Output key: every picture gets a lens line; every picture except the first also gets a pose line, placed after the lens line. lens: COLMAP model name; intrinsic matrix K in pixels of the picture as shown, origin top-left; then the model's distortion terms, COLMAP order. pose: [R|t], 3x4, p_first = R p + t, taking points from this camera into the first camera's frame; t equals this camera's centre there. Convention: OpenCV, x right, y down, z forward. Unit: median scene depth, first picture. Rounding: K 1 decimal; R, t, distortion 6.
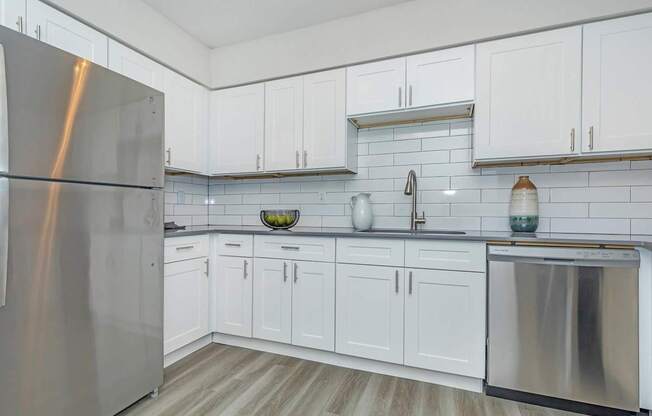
lens RADIAL K [[295.5, 0, 326.0], [0, 295.5, 208.0], [0, 0, 1]] dist [-0.000520, -0.000036]
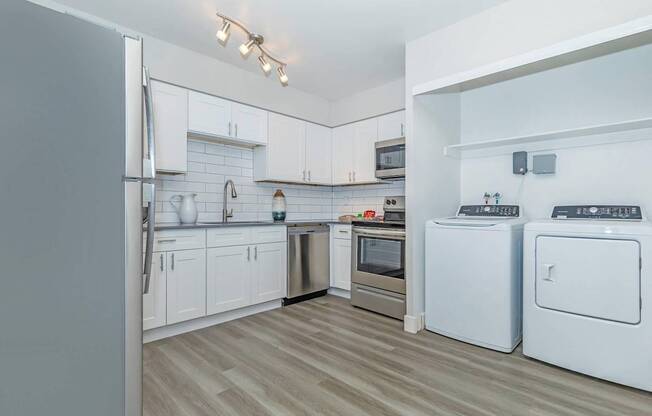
lens RADIAL K [[295.5, 0, 326.0], [0, 295.5, 208.0], [0, 0, 1]] dist [-0.000520, -0.000036]
pose [[0.429761, 0.002750, 0.902938, -0.847528], [-0.027534, 0.999570, 0.010060, -0.020992], [-0.902523, -0.029185, 0.429652, -0.044079]]
